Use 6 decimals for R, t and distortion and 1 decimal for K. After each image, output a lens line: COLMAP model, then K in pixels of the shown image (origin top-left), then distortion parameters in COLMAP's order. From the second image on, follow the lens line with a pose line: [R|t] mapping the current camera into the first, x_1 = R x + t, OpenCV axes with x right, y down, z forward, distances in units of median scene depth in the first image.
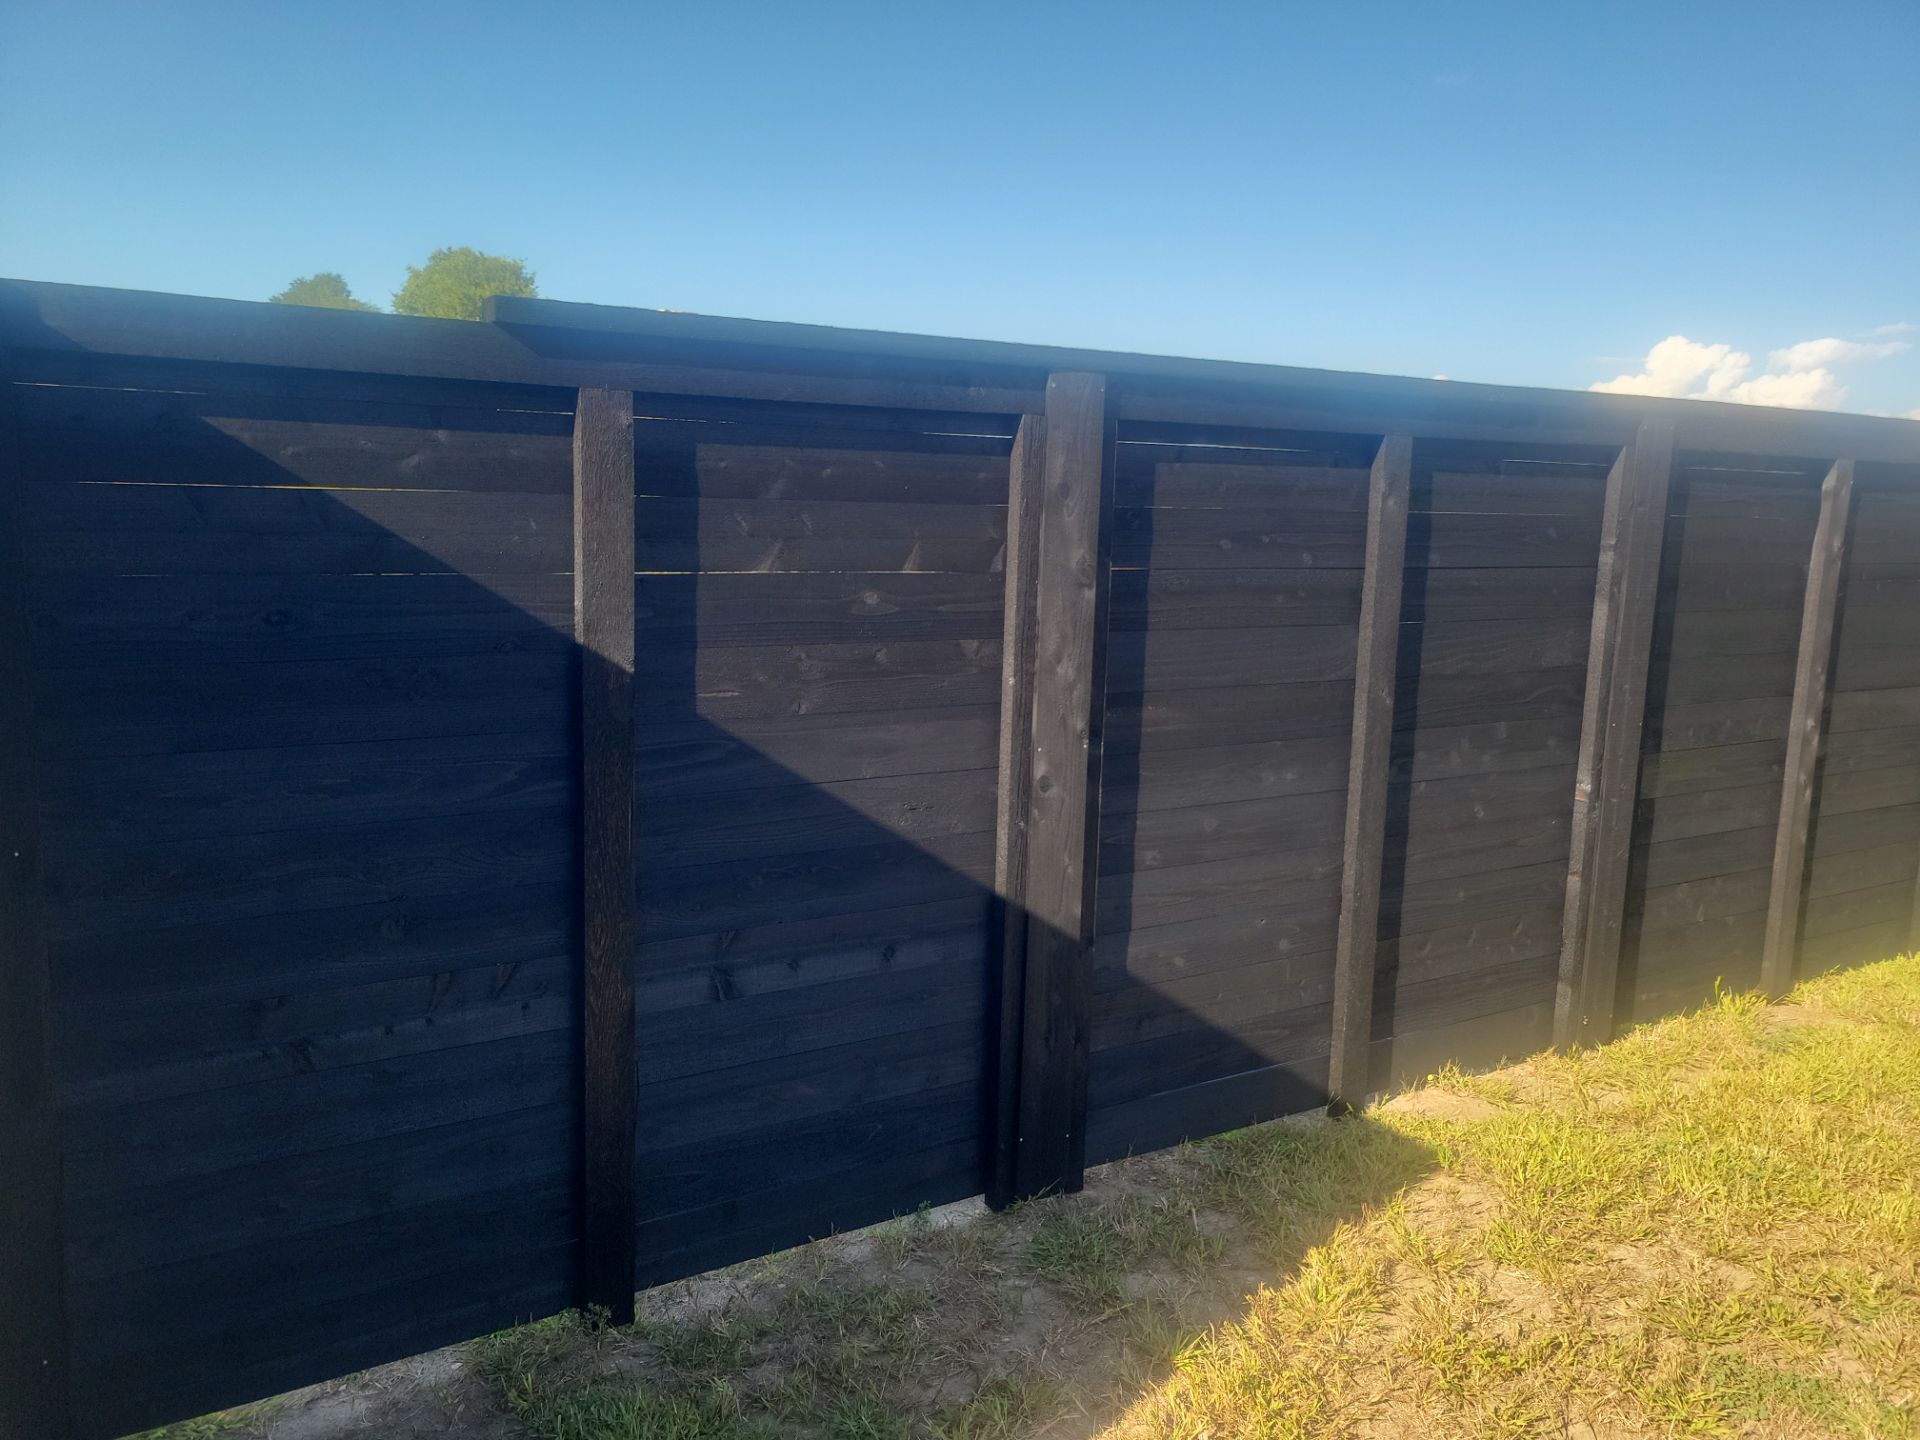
lens RADIAL K [[1469.3, 0, 946.6], [0, 1469.3, 696.7], [0, 0, 1]] dist [0.040301, -0.015911]
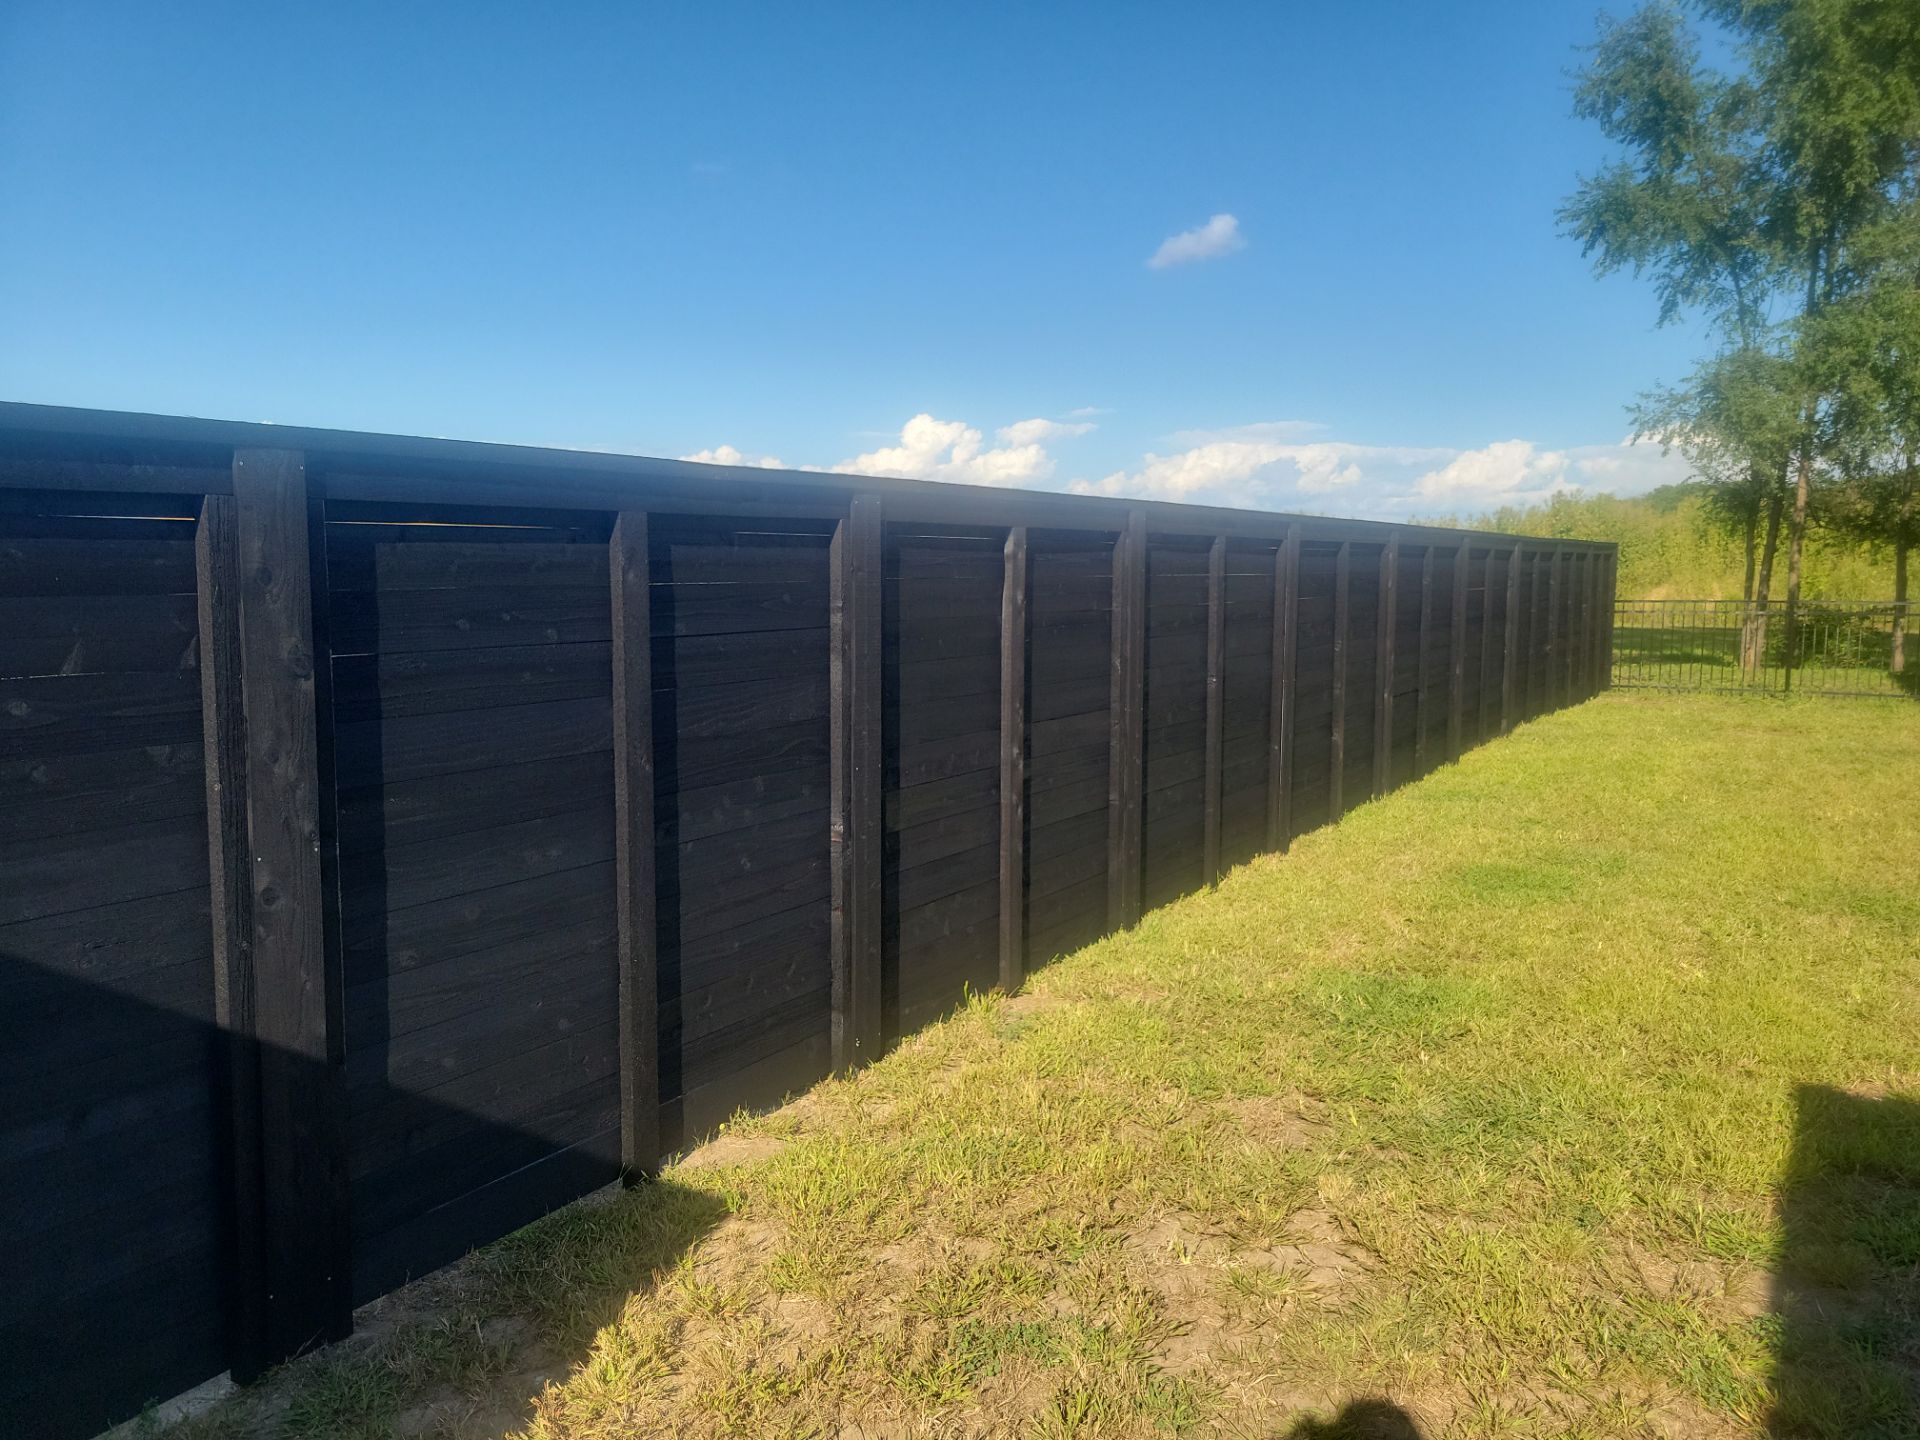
lens RADIAL K [[1469.3, 0, 967.3], [0, 1469.3, 688.0], [0, 0, 1]] dist [0.040301, -0.015911]
pose [[0.889332, -0.069832, 0.451898, 0.040772], [0.092769, 0.995272, -0.028770, -0.002107], [-0.447752, 0.067509, 0.891606, -0.018816]]
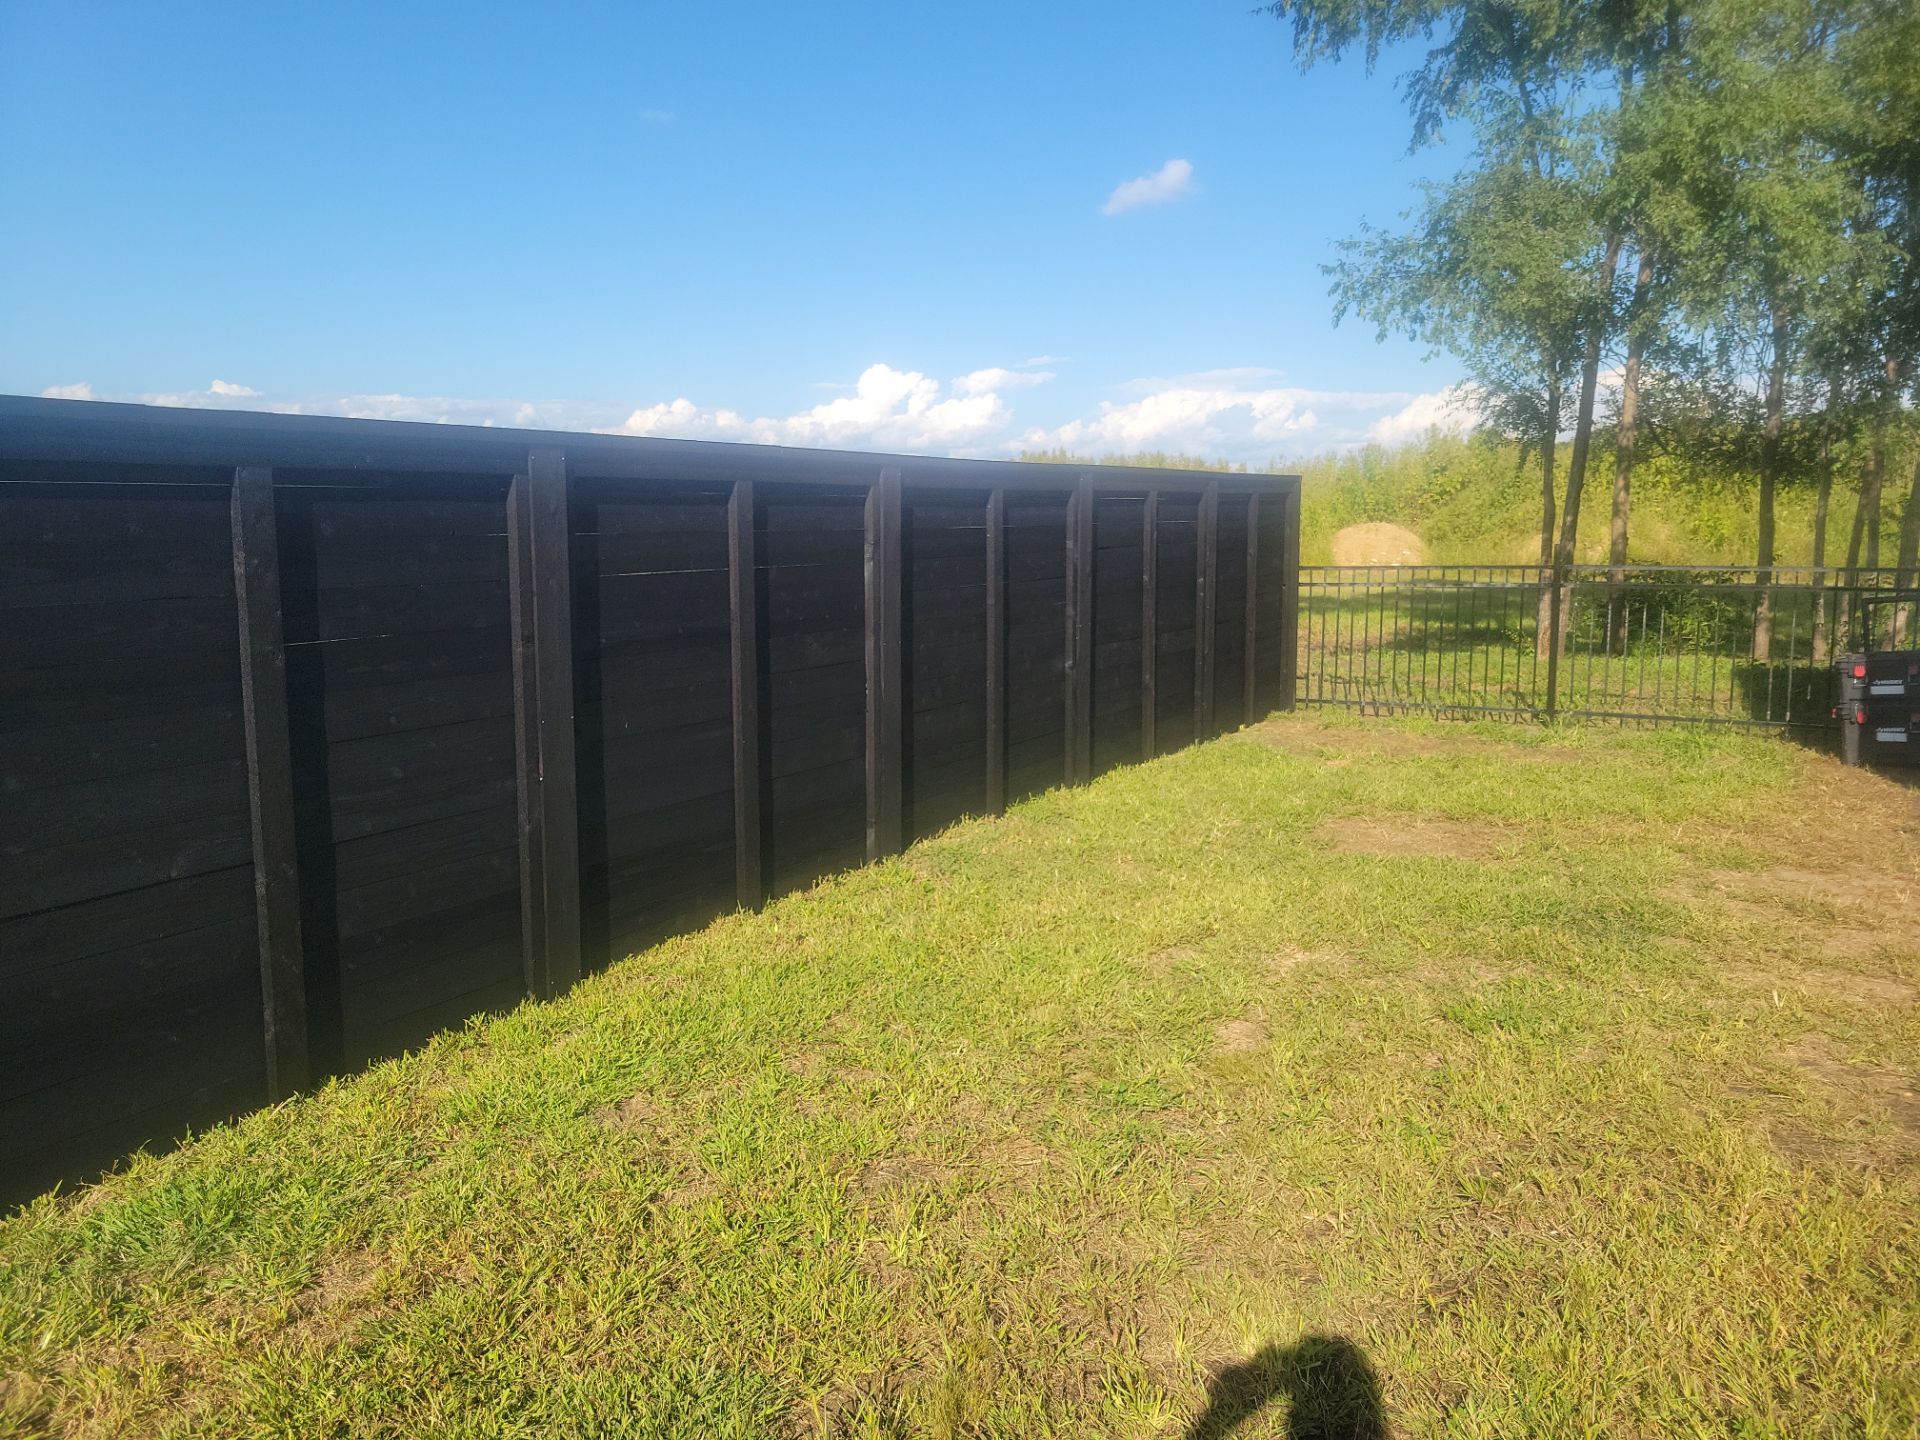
lens RADIAL K [[1469.3, 0, 948.3], [0, 1469.3, 710.4], [0, 0, 1]] dist [0.040301, -0.015911]
pose [[0.880797, -0.105271, 0.461643, 2.041454], [0.108495, 0.993903, 0.019640, -0.075238], [-0.460895, 0.032787, 0.886849, 0.948886]]
